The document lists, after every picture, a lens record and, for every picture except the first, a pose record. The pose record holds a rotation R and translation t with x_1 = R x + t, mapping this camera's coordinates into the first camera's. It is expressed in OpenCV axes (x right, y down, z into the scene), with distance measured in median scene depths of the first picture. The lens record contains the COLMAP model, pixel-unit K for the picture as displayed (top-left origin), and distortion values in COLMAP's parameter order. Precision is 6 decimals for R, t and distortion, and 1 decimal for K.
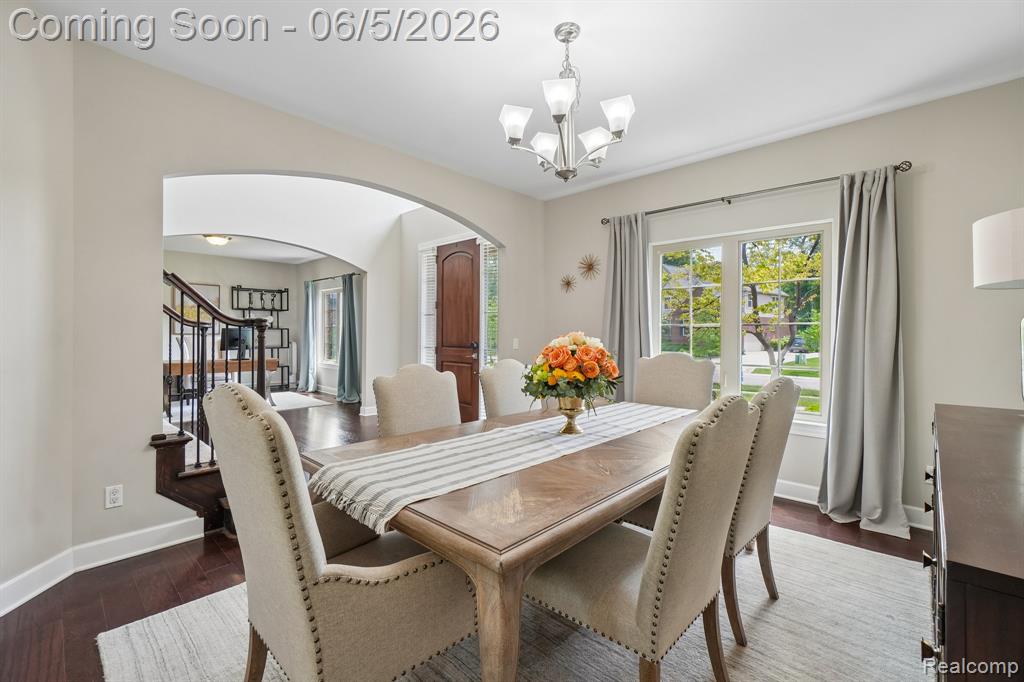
lens RADIAL K [[446.2, 0, 512.0], [0, 446.2, 341.0], [0, 0, 1]] dist [0.015870, -0.000034]
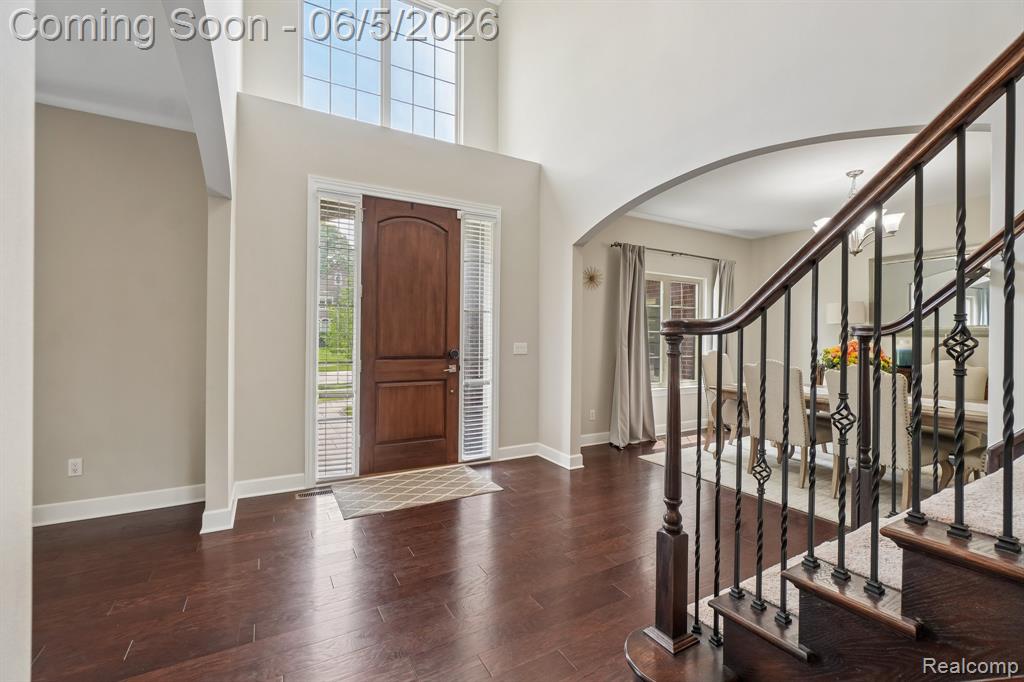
lens RADIAL K [[437.0, 0, 512.0], [0, 437.0, 341.0], [0, 0, 1]] dist [0.001503, 0.000295]
pose [[0.301617, -0.010792, 0.953368, -0.727787], [0.009029, 0.999923, 0.008462, -0.017172], [-0.953387, 0.006056, 0.301691, 0.679187]]
